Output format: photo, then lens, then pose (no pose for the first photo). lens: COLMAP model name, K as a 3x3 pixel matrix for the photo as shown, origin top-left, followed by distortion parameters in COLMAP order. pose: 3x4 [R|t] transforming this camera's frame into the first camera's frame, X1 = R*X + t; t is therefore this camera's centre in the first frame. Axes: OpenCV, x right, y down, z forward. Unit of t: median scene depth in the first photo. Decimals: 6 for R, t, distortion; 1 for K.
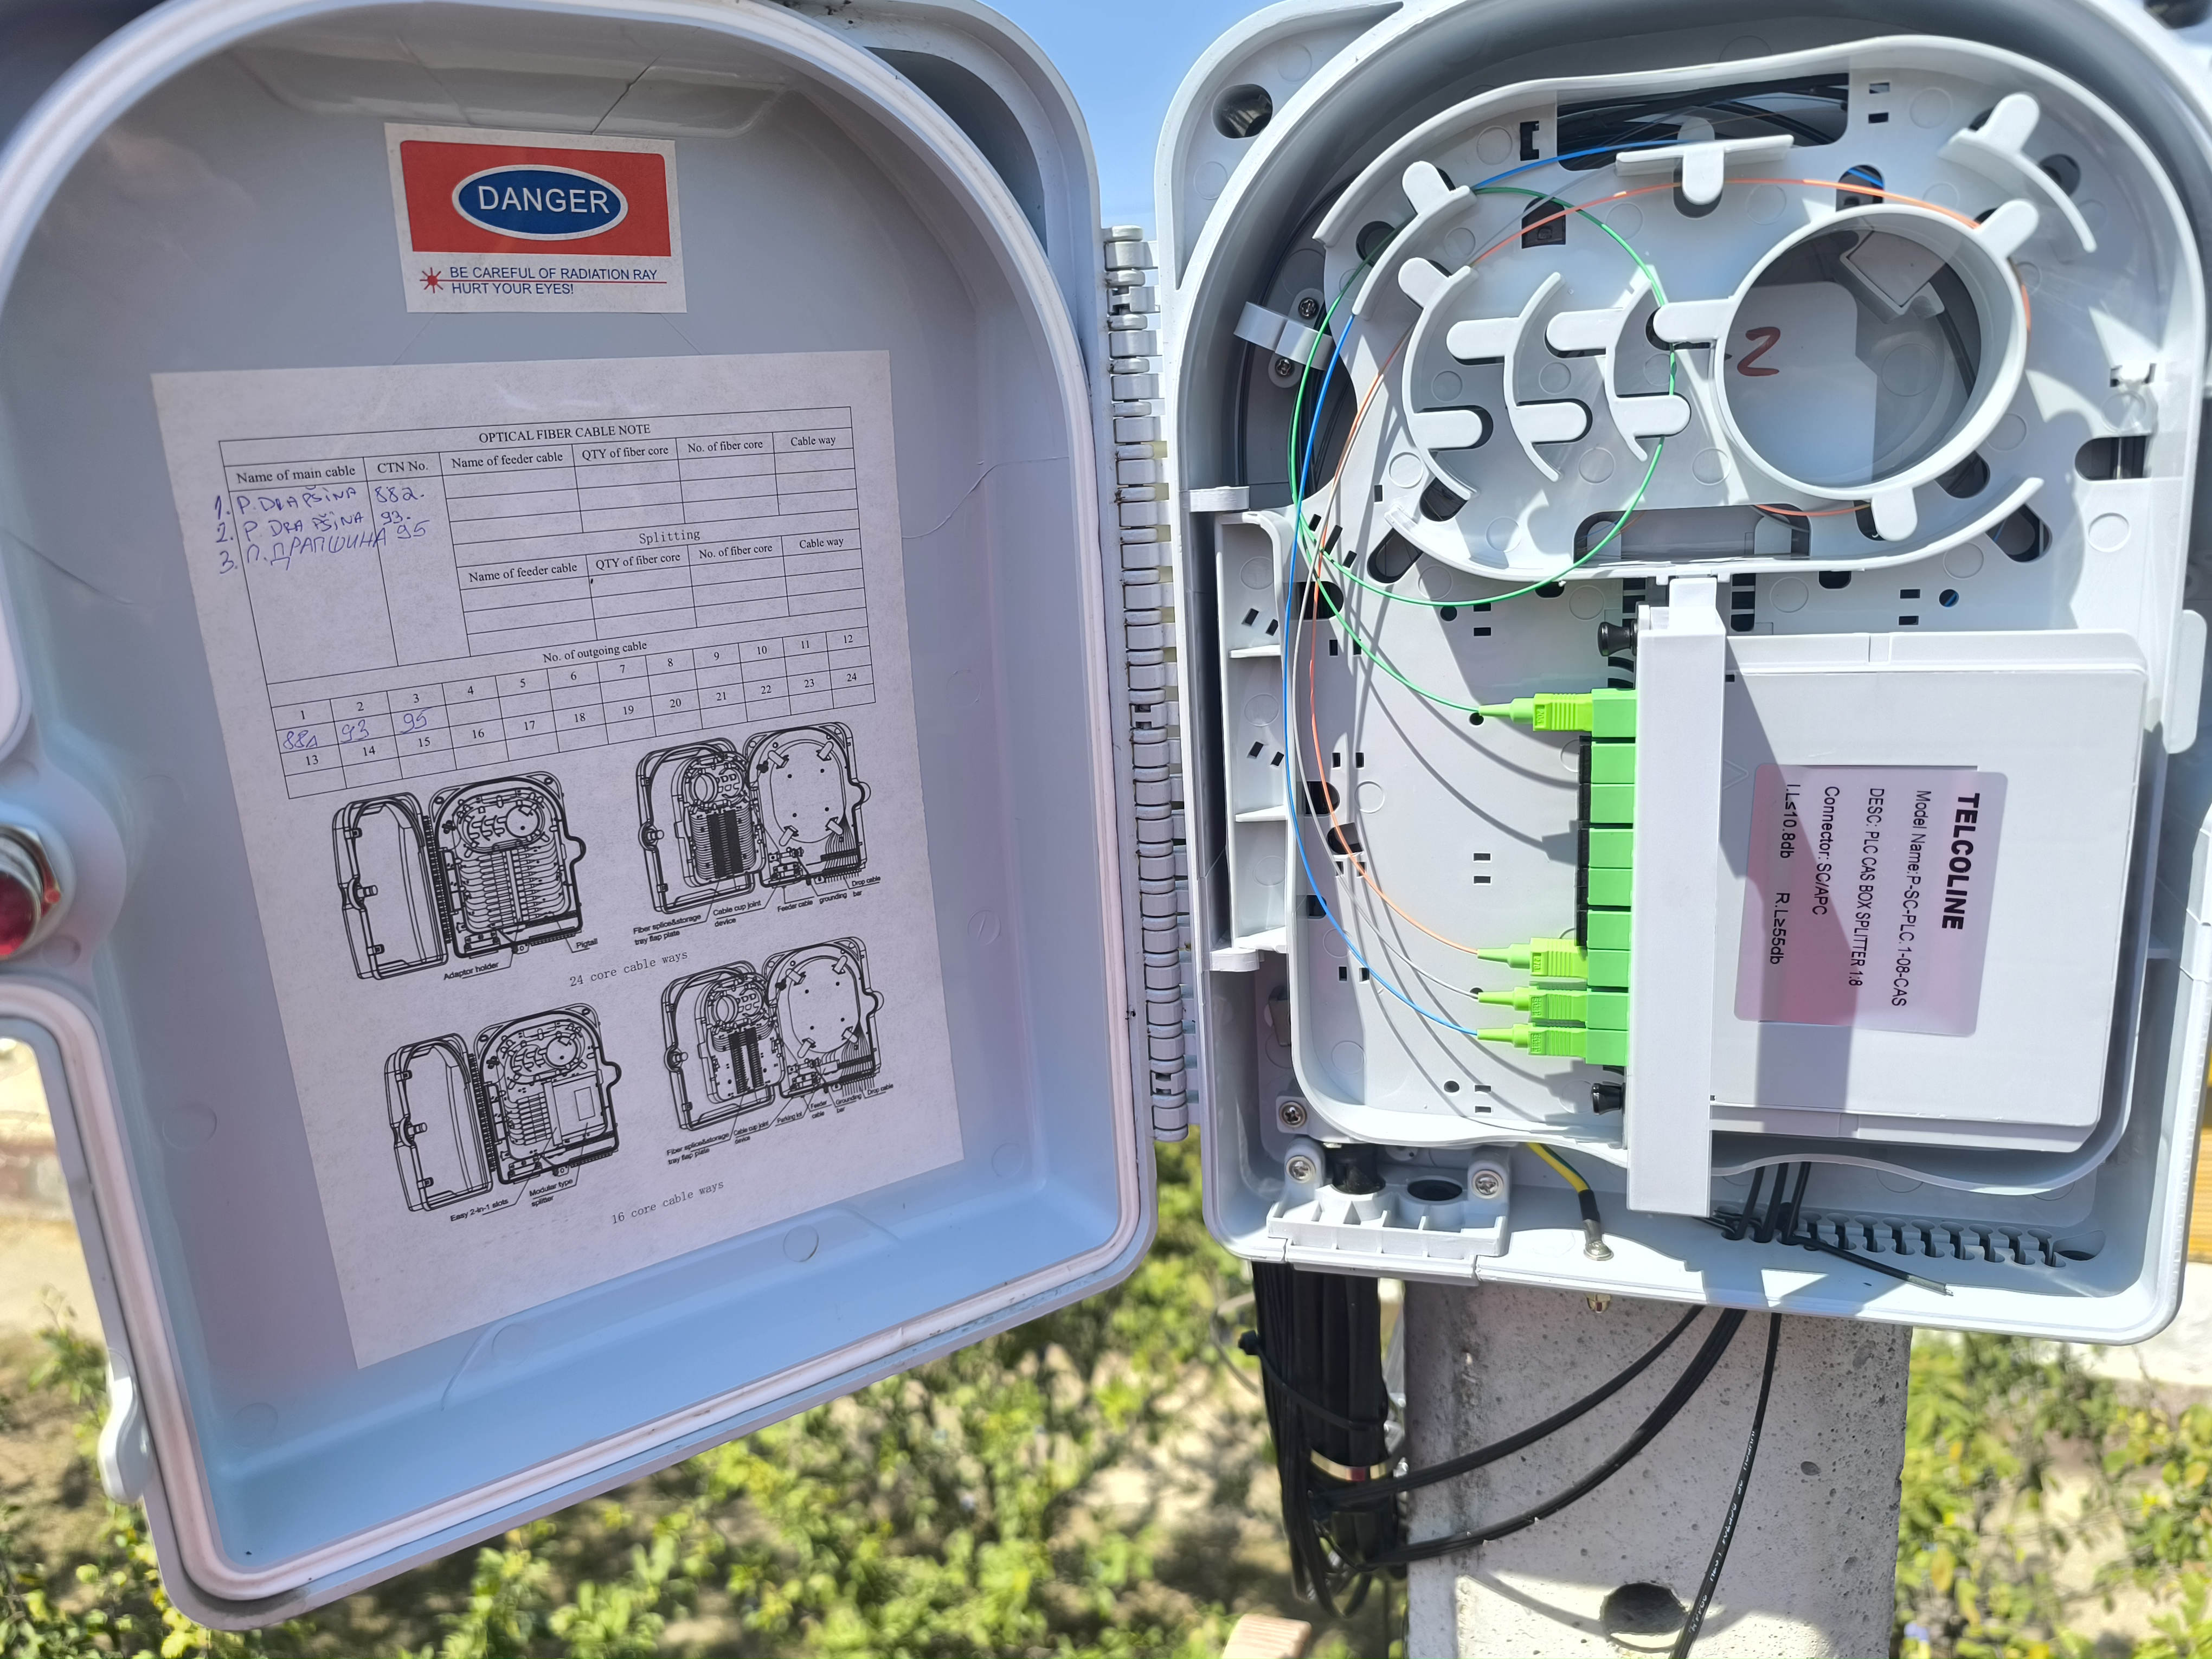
lens RADIAL K [[1499.4, 0, 1107.7], [0, 1499.4, 854.5], [0, 0, 1]] dist [-0.037045, 0.000655]
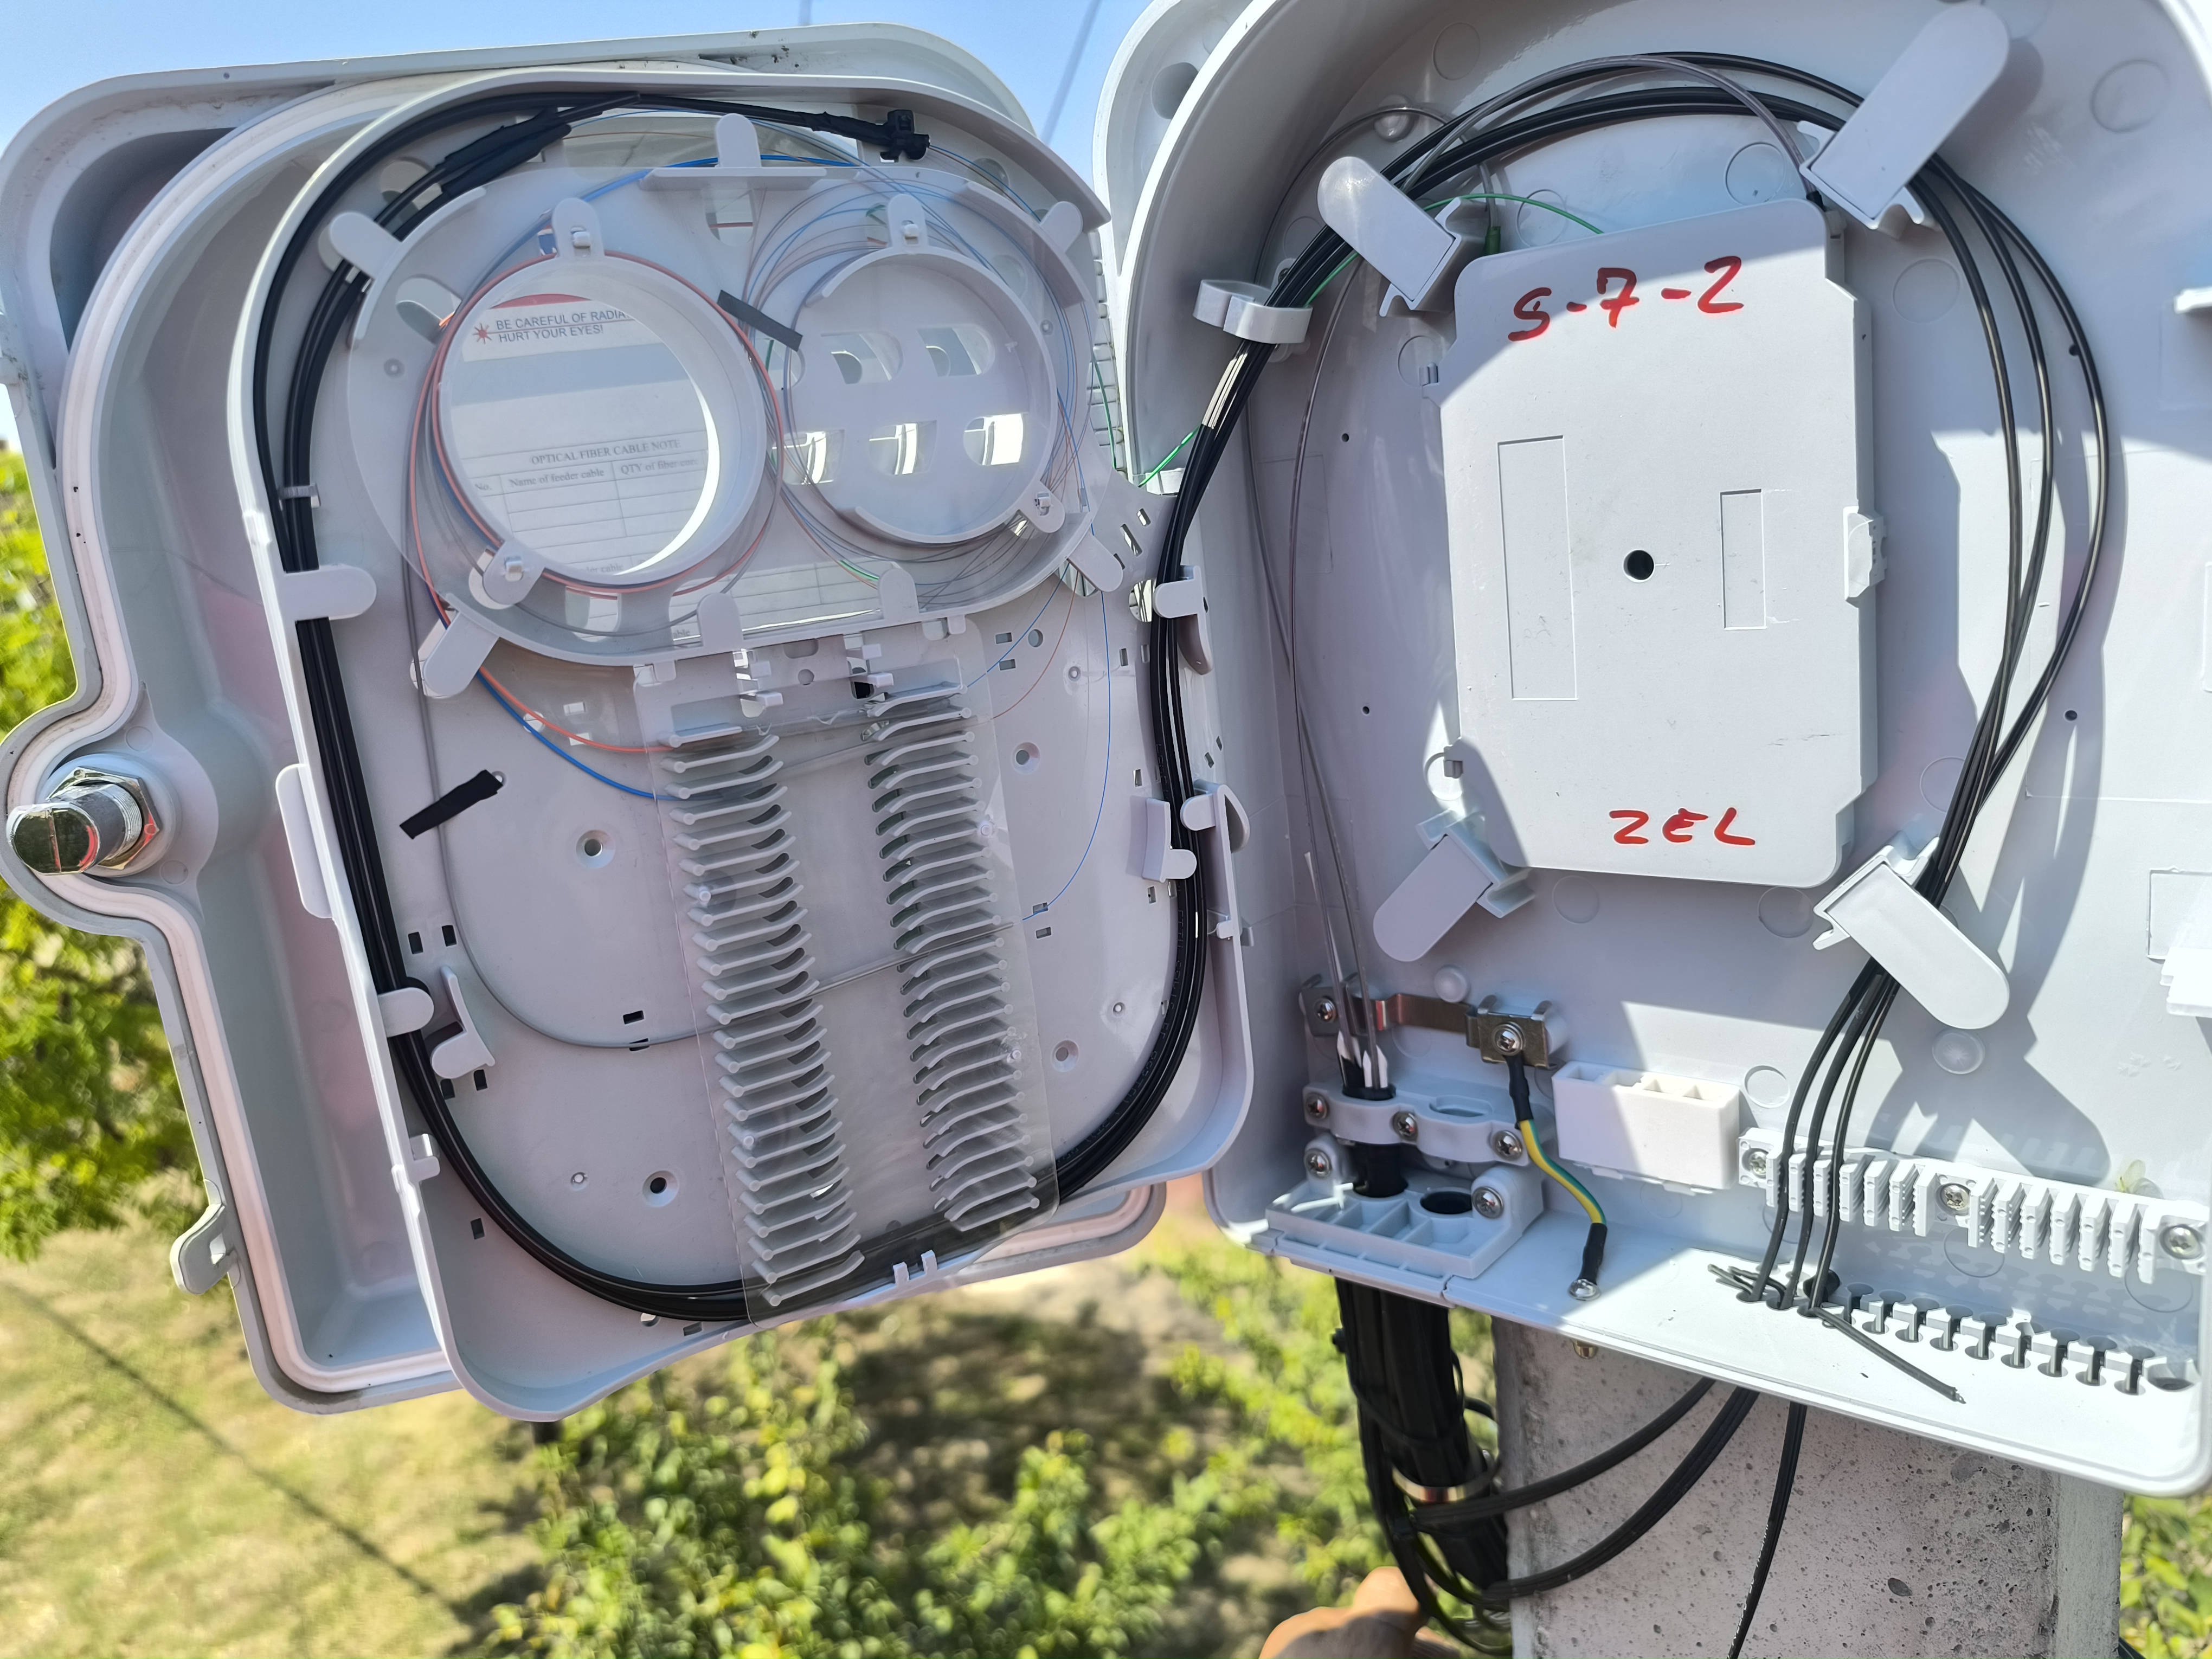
lens RADIAL K [[1492.3, 0, 1106.0], [0, 1492.3, 829.5], [0, 0, 1]] dist [-0.039496, -0.002070]
pose [[0.928559, 0.040805, -0.368936, 0.406067], [-0.039857, 0.999153, 0.010193, -0.012696], [0.369040, 0.005240, 0.929399, 0.058274]]
